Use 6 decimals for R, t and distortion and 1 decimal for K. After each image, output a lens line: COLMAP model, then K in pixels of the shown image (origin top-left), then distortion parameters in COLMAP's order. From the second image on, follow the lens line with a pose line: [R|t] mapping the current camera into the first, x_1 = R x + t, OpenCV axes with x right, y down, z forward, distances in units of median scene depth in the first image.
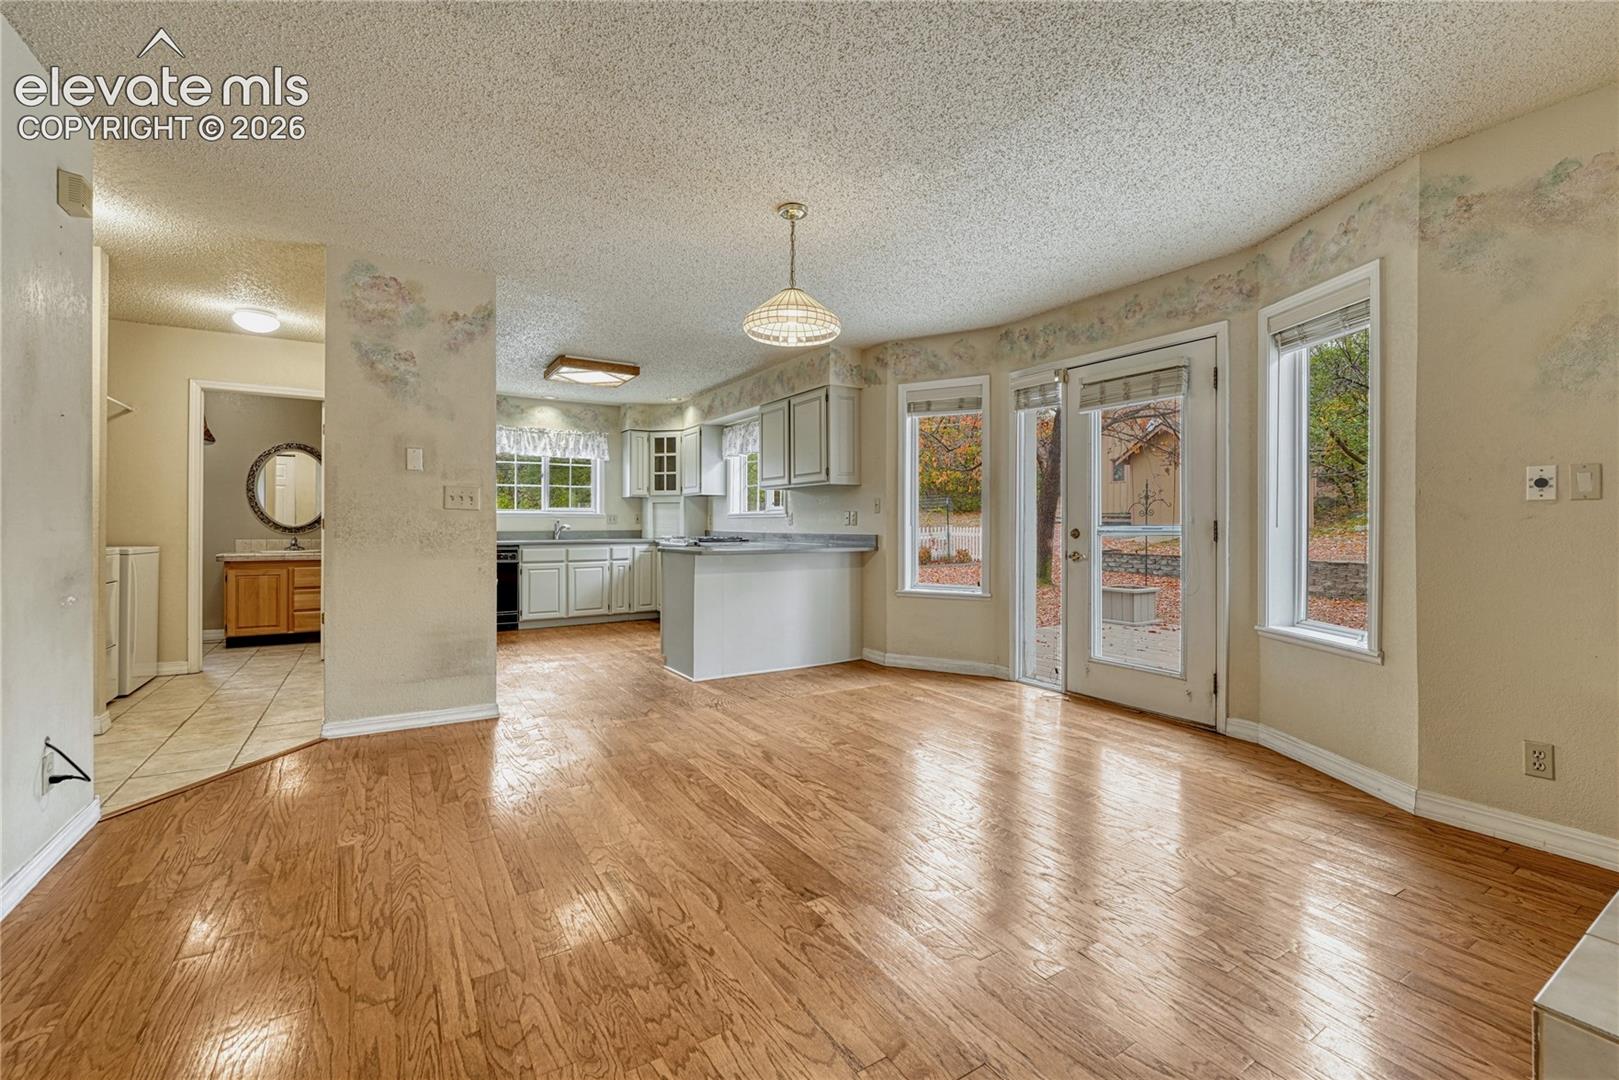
lens RADIAL K [[682.7, 0, 806.6], [0, 682.7, 525.5], [0, 0, 1]] dist [-0.009115, -0.000100]
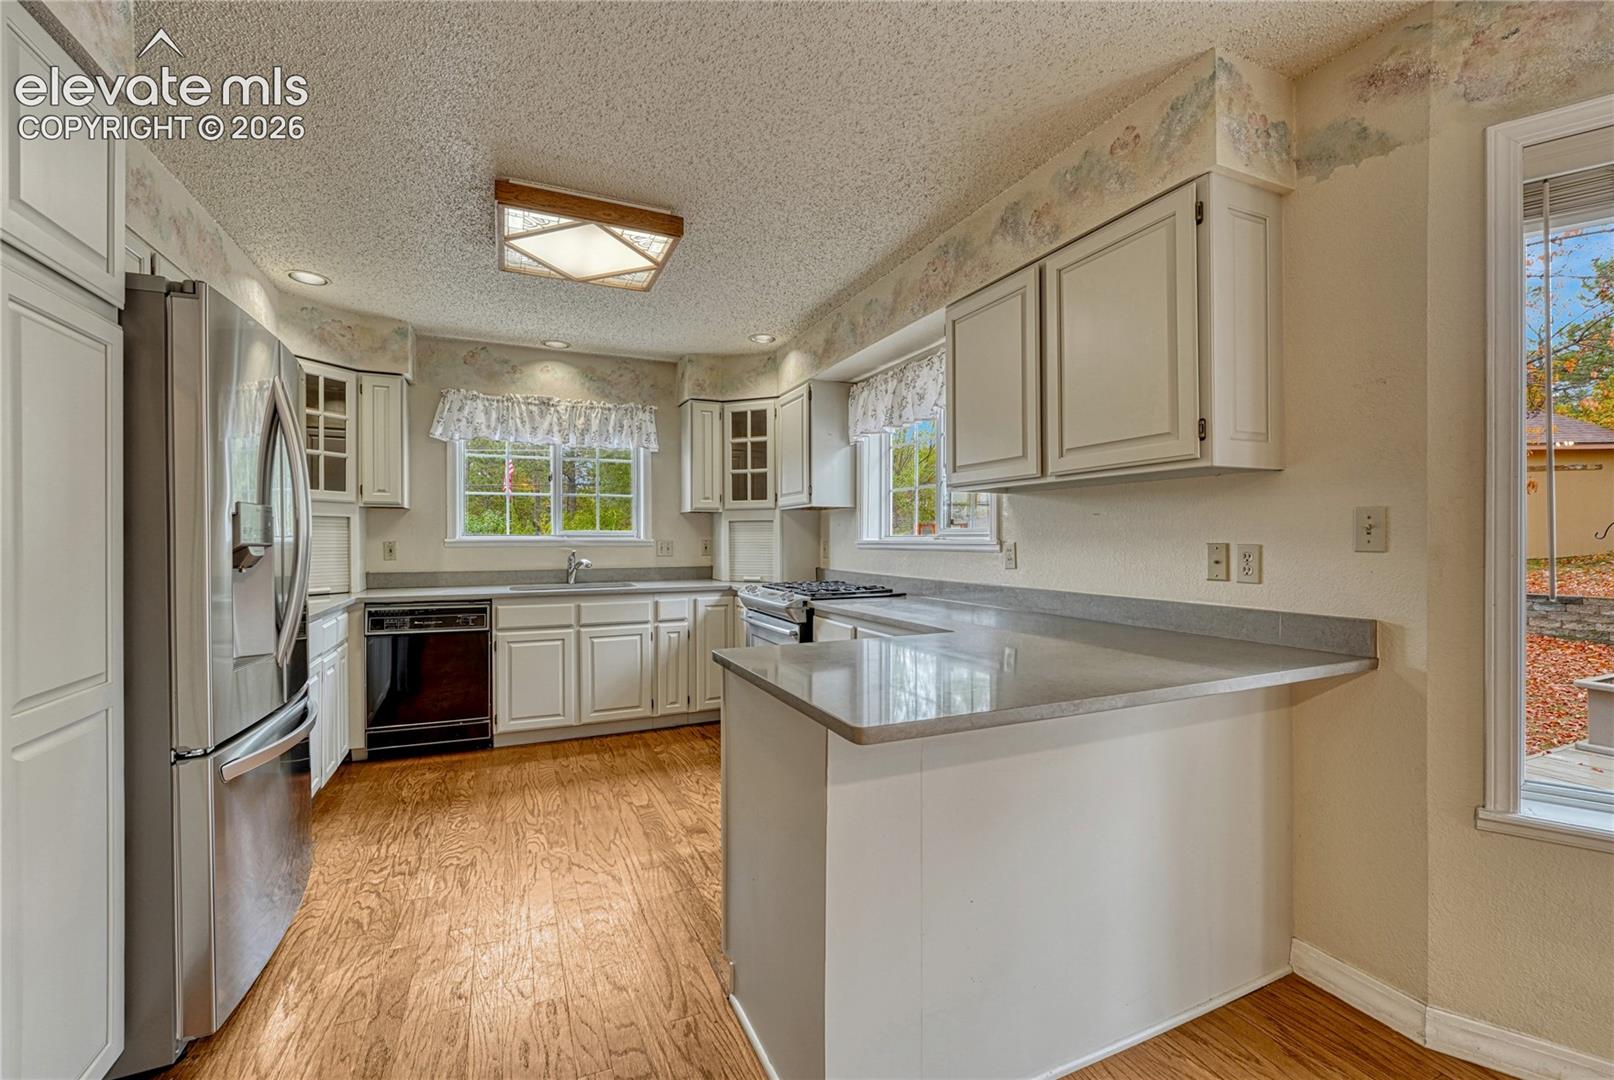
lens RADIAL K [[673.1, 0, 801.9], [0, 673.1, 541.6], [0, 0, 1]] dist [-0.004919, -0.000167]
pose [[0.989988, -0.002383, -0.141135, -0.088191], [0.002603, 0.999996, 0.001373, -0.017989], [0.141131, -0.001727, 0.989989, 0.474670]]
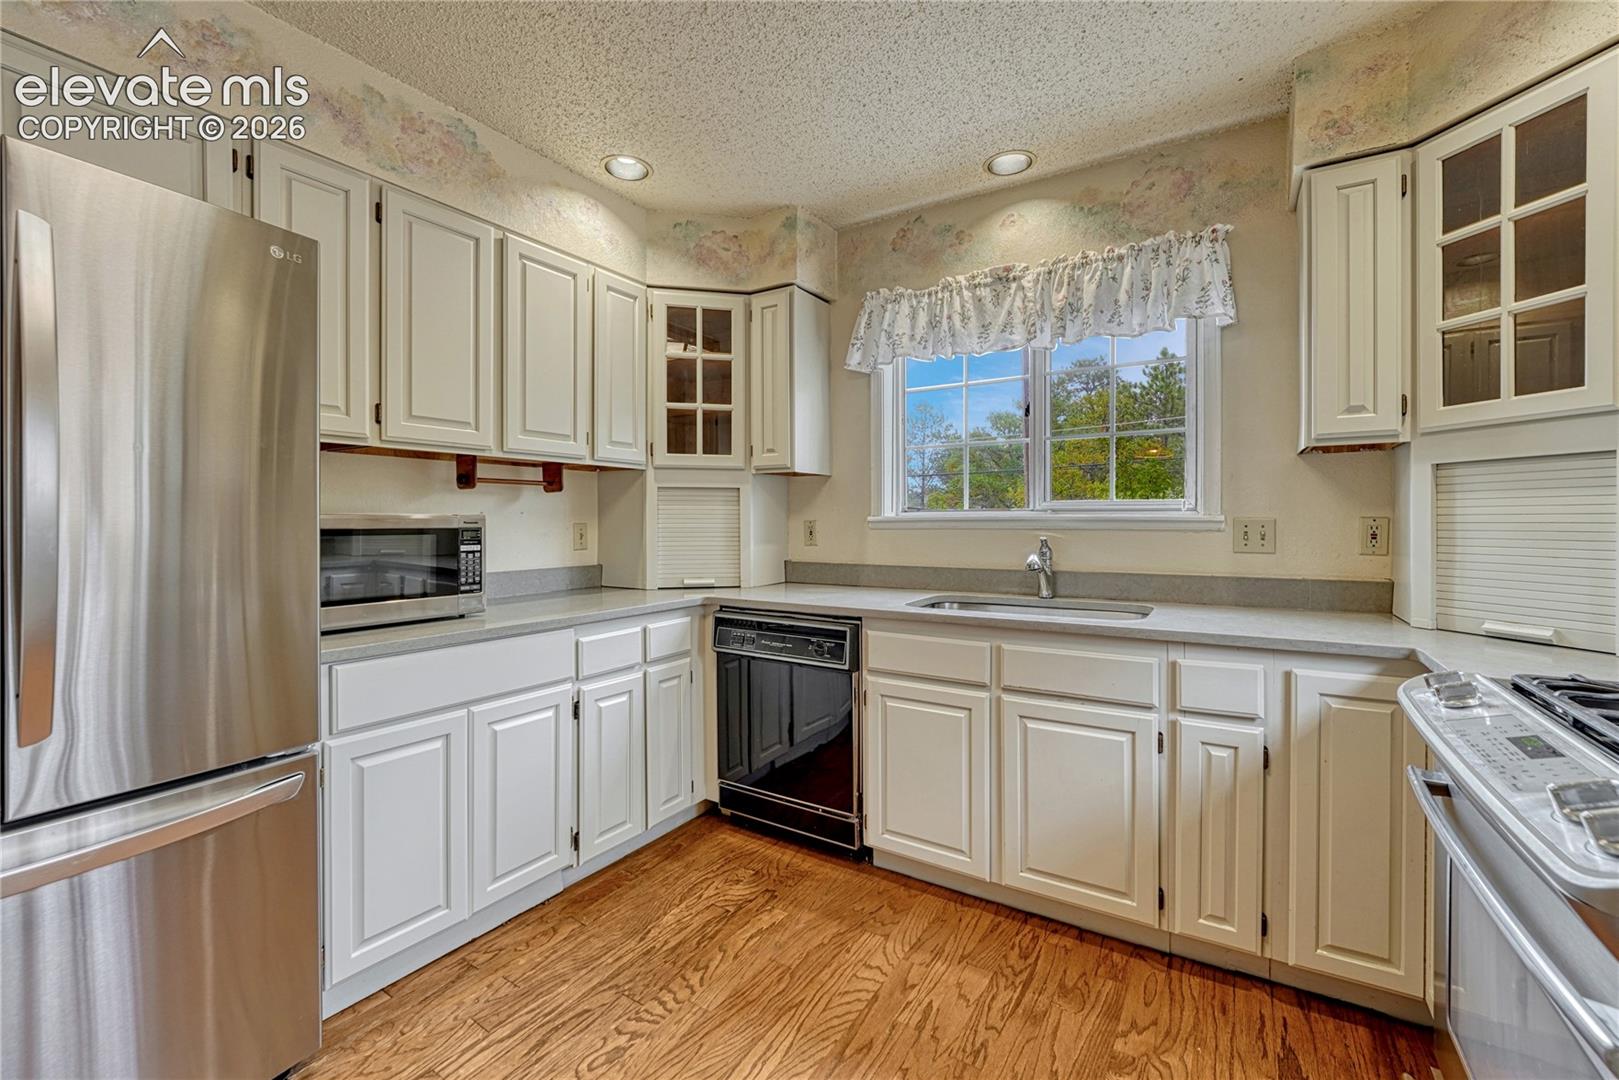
lens RADIAL K [[682.7, 0, 806.6], [0, 682.7, 525.5], [0, 0, 1]] dist [-0.009115, -0.000100]
pose [[0.429324, 0.003225, -0.903145, -0.129392], [0.000279, 0.999993, 0.003703, -0.016469], [0.903150, -0.001842, 0.429321, 0.809149]]
